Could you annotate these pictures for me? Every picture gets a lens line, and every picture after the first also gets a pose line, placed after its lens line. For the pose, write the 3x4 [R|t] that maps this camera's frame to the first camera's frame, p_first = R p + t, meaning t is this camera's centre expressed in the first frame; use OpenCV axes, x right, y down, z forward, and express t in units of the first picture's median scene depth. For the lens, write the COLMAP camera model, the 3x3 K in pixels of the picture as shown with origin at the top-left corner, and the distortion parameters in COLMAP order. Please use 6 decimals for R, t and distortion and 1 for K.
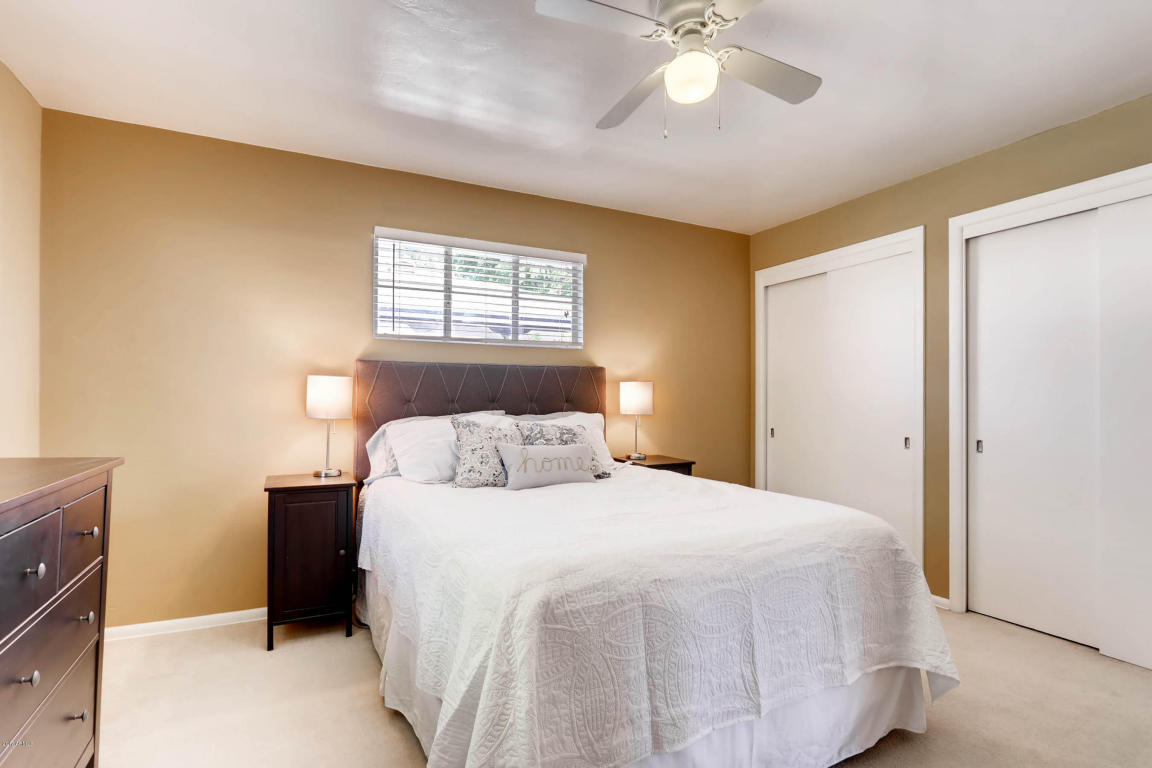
lens RADIAL K [[554.4, 0, 574.0], [0, 554.4, 392.2], [0, 0, 1]] dist [-0.013317, 0.001886]
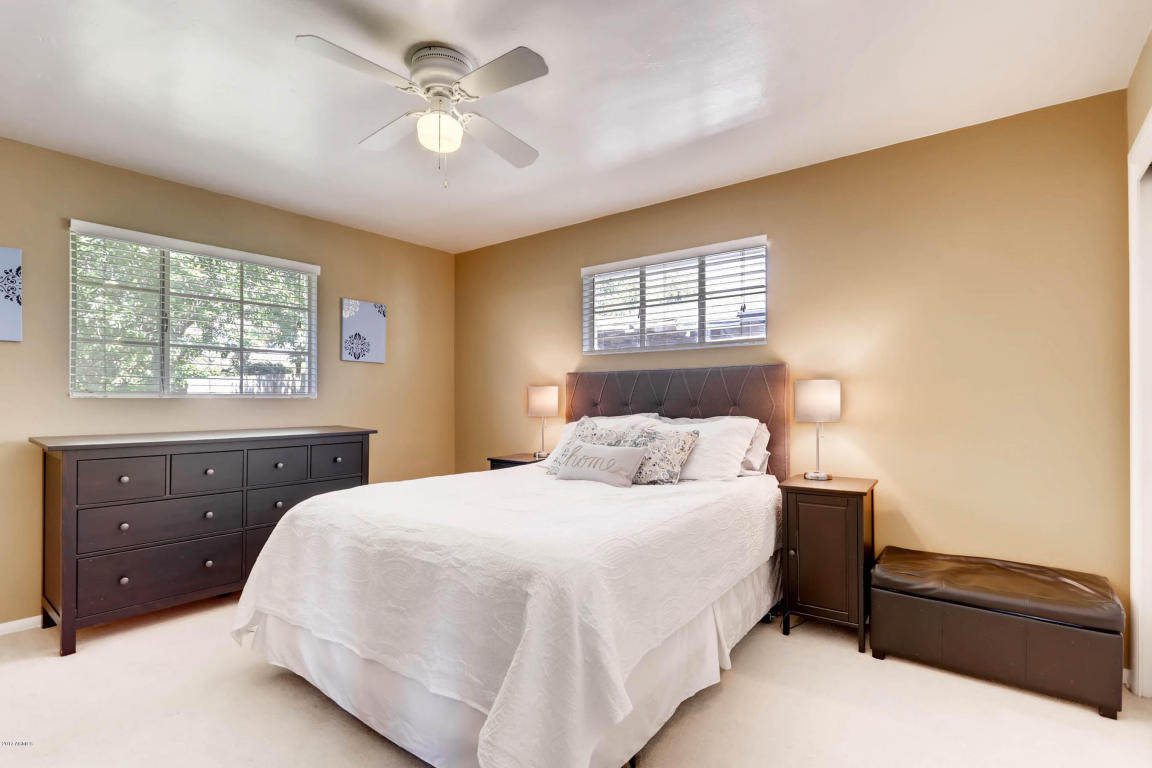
lens RADIAL K [[554.4, 0, 566.7], [0, 554.4, 391.6], [0, 0, 1]] dist [-0.013317, 0.001886]
pose [[0.412205, -0.019286, -0.910887, 0.763371], [0.016626, 0.999769, -0.013644, 0.003378], [0.910939, -0.009520, 0.412430, 0.410164]]
